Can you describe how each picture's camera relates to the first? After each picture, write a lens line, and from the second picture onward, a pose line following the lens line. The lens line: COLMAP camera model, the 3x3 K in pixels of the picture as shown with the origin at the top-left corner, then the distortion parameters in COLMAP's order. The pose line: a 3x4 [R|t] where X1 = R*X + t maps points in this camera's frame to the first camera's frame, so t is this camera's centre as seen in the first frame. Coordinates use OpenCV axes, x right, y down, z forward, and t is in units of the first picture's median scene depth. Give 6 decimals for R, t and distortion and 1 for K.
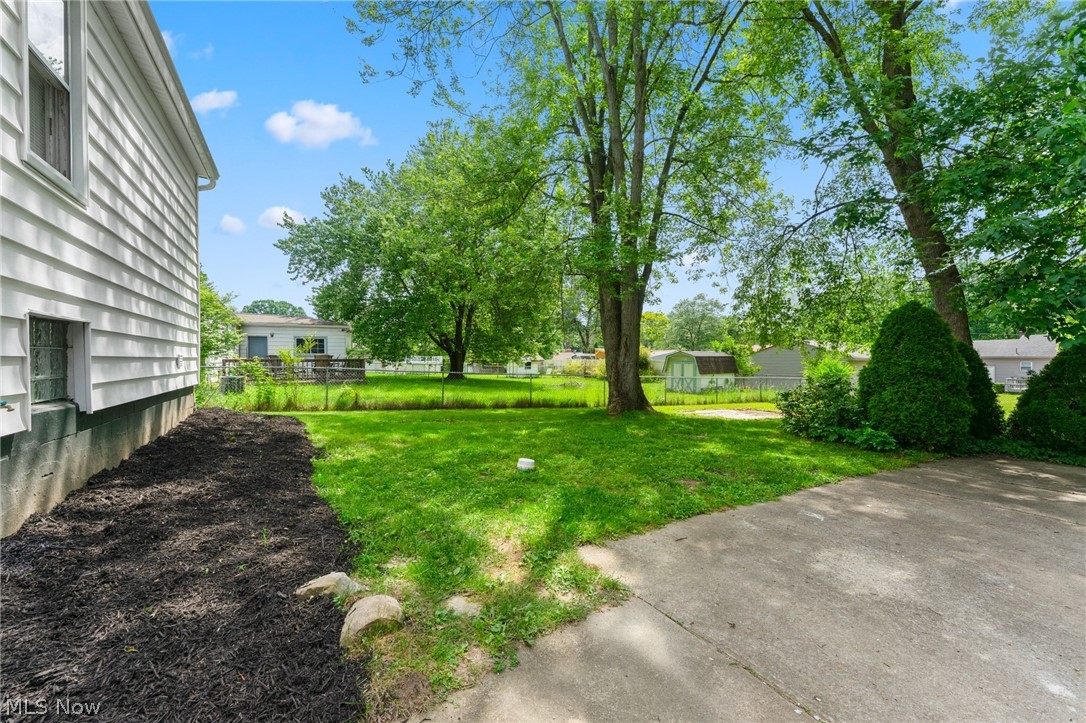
lens RADIAL K [[435.4, 0, 540.3], [0, 435.4, 360.5], [0, 0, 1]] dist [-0.008338, 0.000759]
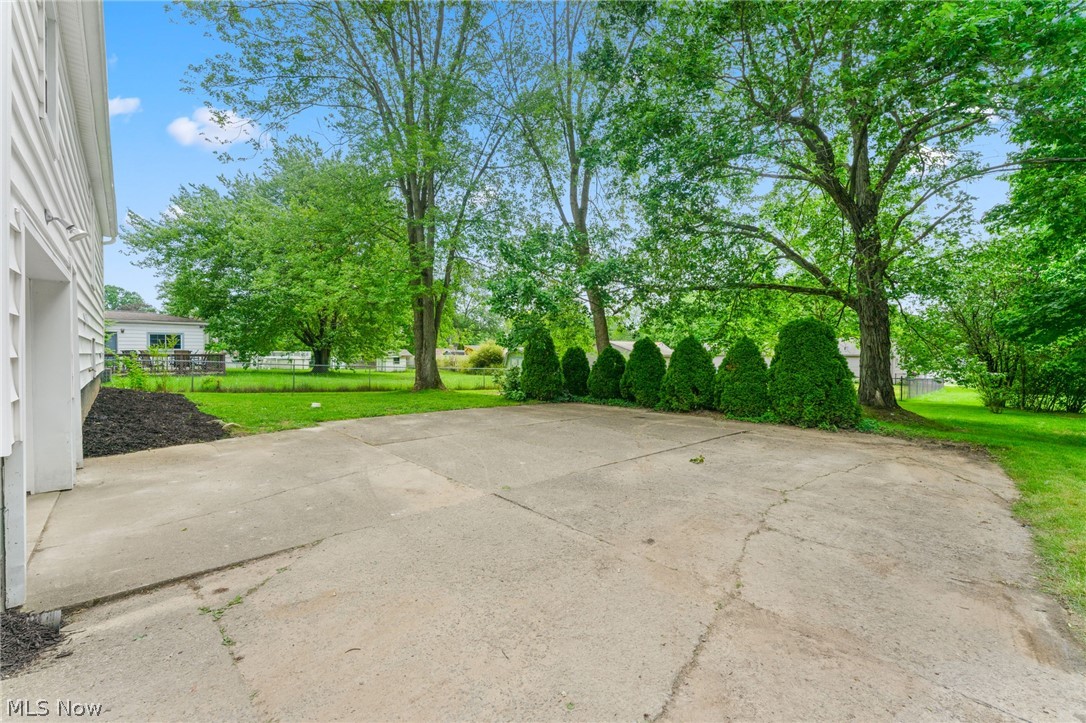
lens RADIAL K [[435.4, 0, 547.4], [0, 435.4, 367.4], [0, 0, 1]] dist [-0.008338, 0.000759]
pose [[0.965202, -0.002946, 0.261487, 0.143874], [-0.003856, 0.999668, 0.025495, -0.000676], [-0.261475, -0.025616, 0.964870, -0.385886]]
